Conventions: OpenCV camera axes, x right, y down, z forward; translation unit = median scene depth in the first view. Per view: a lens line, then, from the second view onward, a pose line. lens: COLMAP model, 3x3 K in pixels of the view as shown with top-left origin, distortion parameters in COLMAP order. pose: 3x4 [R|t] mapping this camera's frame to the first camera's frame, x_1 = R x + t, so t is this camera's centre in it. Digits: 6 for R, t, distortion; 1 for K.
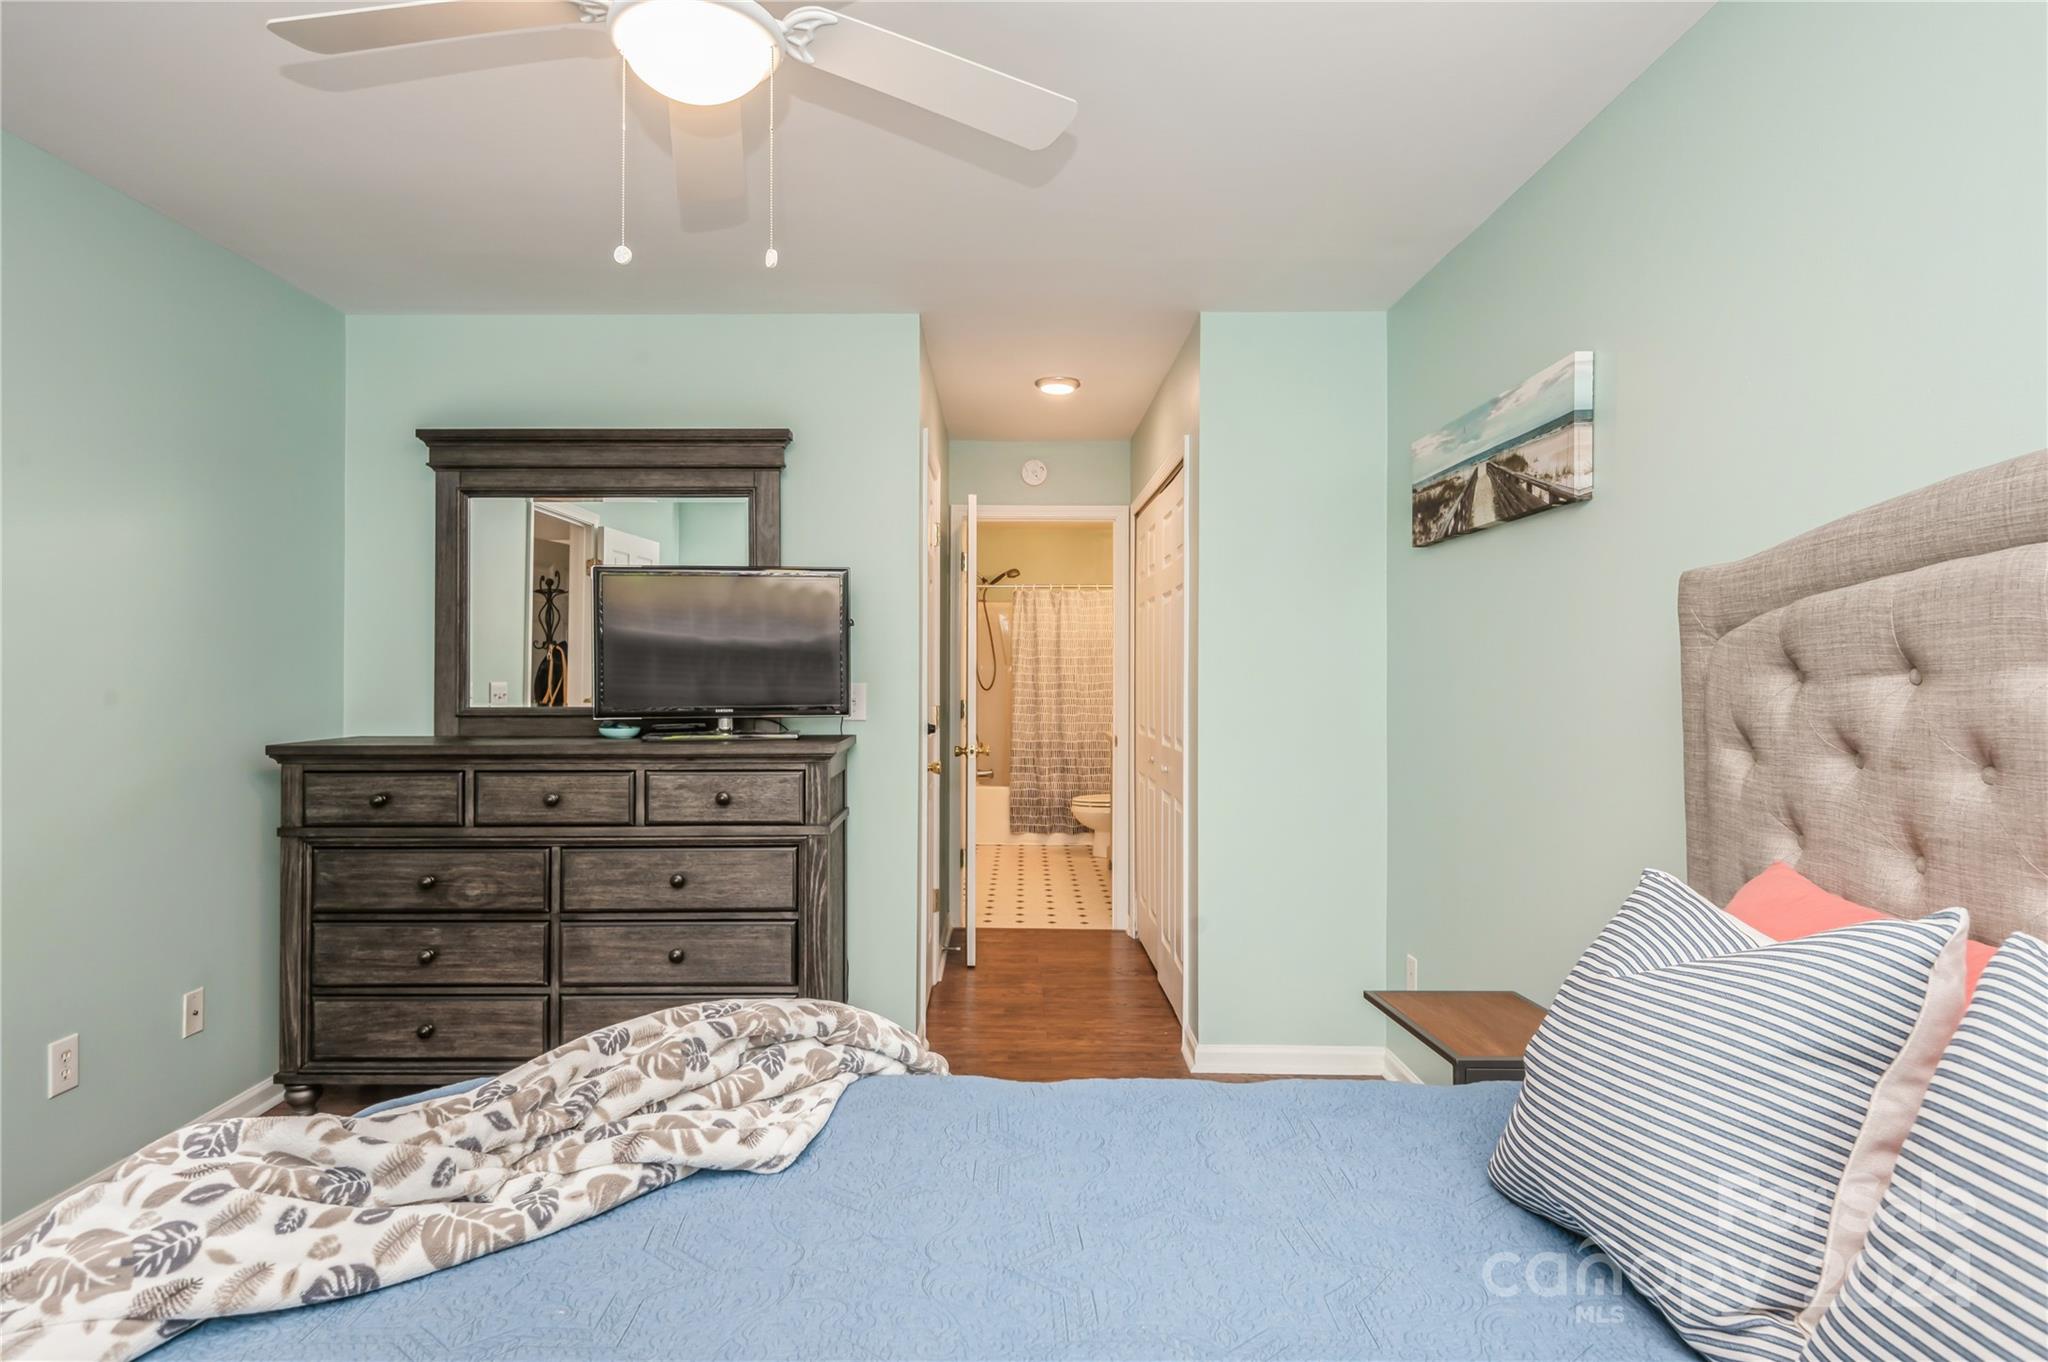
lens RADIAL K [[1057.5, 0, 1027.2], [0, 1057.5, 666.5], [0, 0, 1]] dist [0.019207, -0.024180]
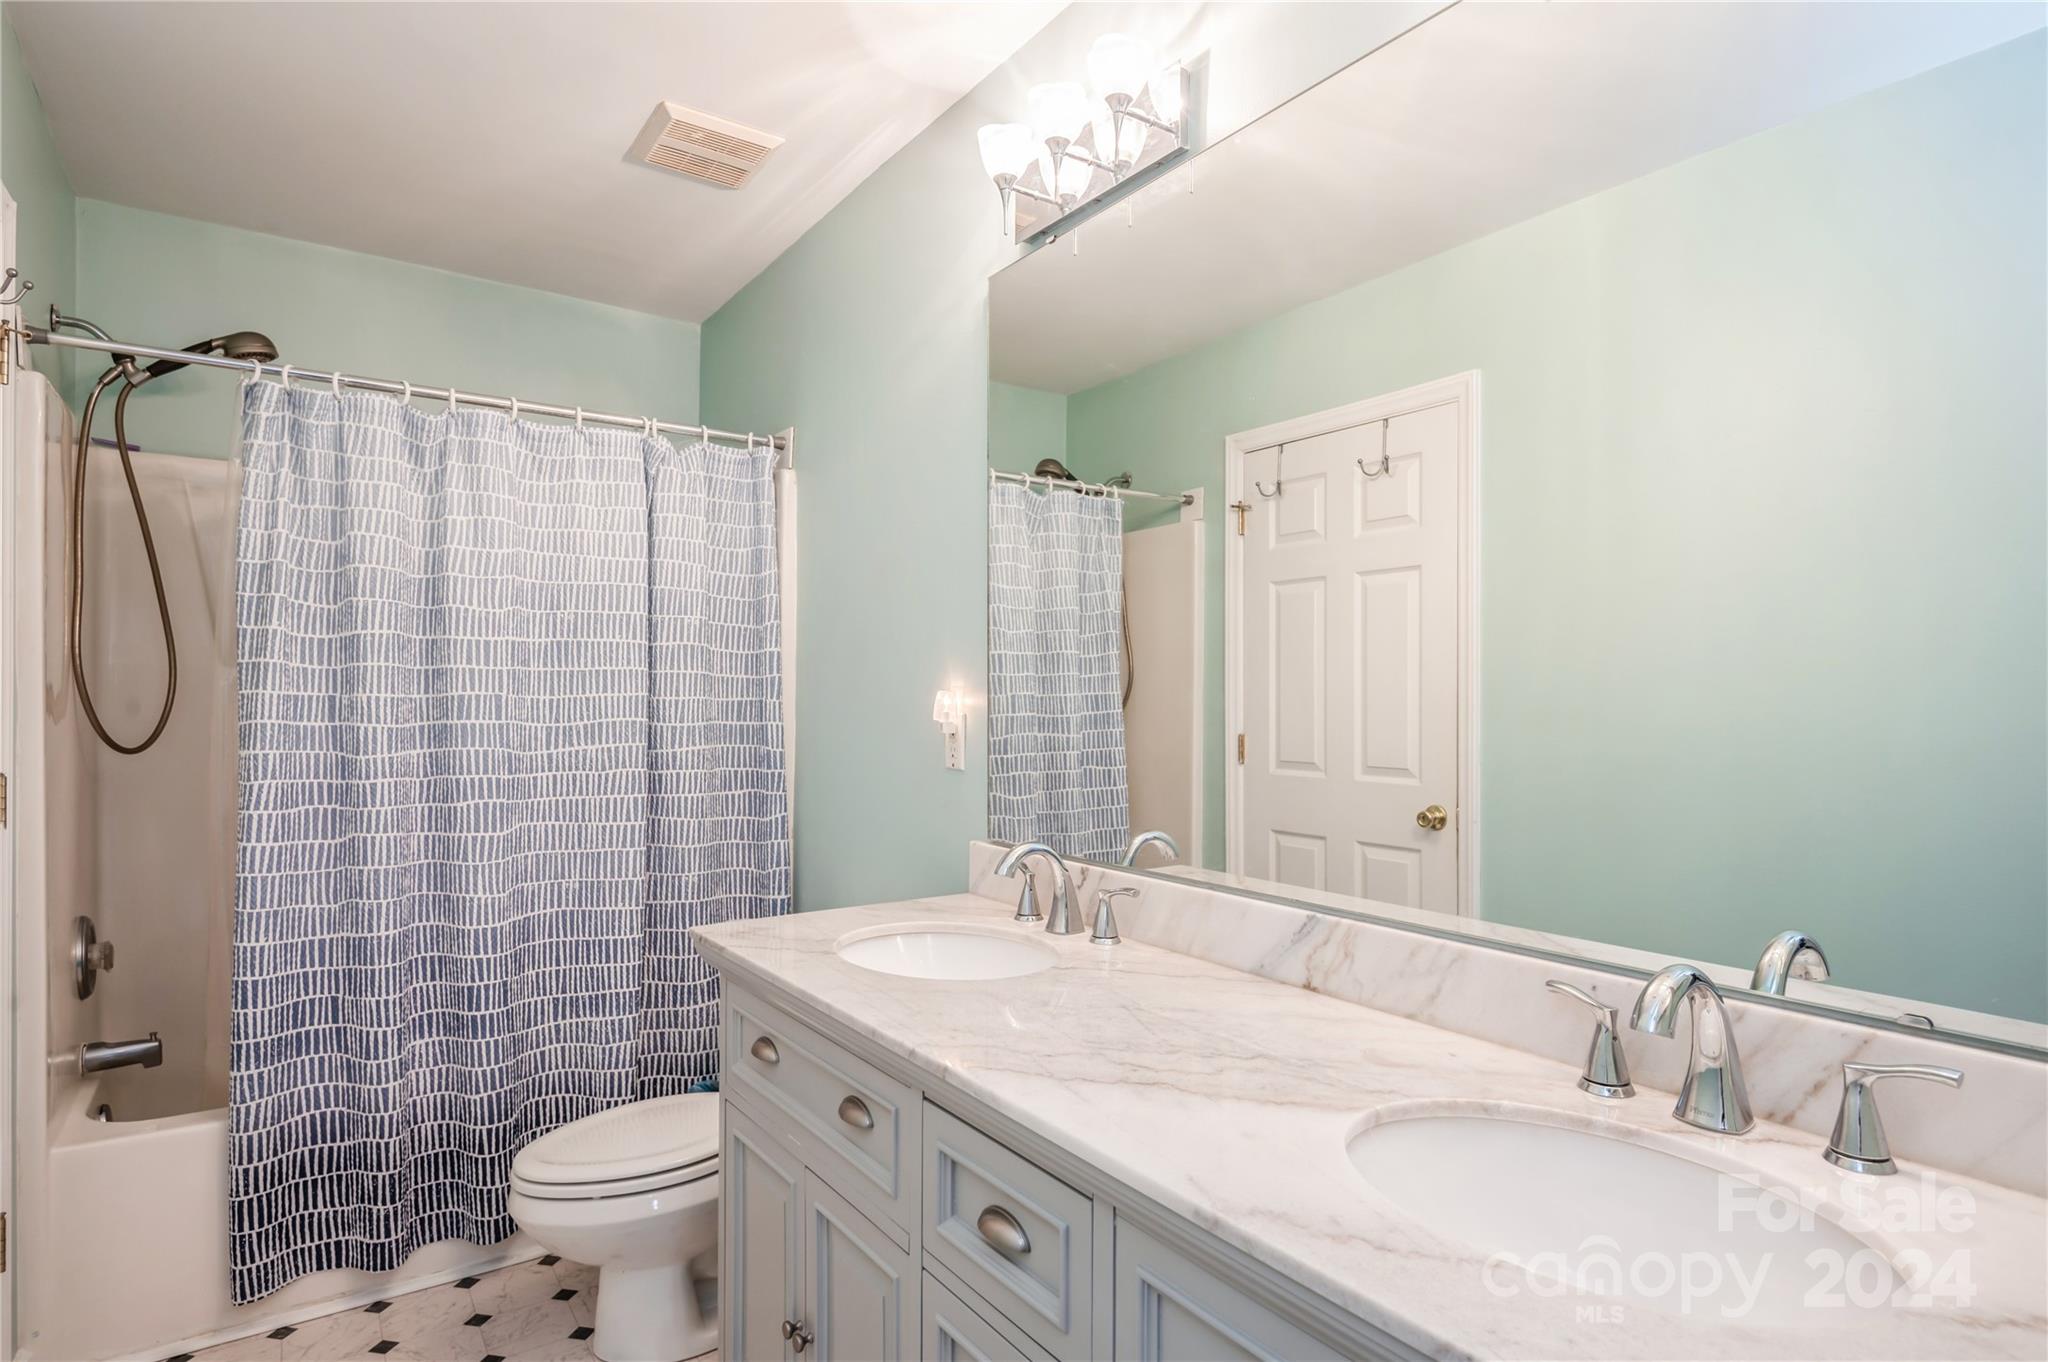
lens RADIAL K [[1057.5, 0, 1027.2], [0, 1057.5, 666.5], [0, 0, 1]] dist [0.019207, -0.024180]
pose [[0.818411, 0.003028, 0.574626, -0.005301], [0.002143, 0.999963, -0.008322, 0.002375], [-0.574630, 0.008042, 0.818374, 0.667769]]
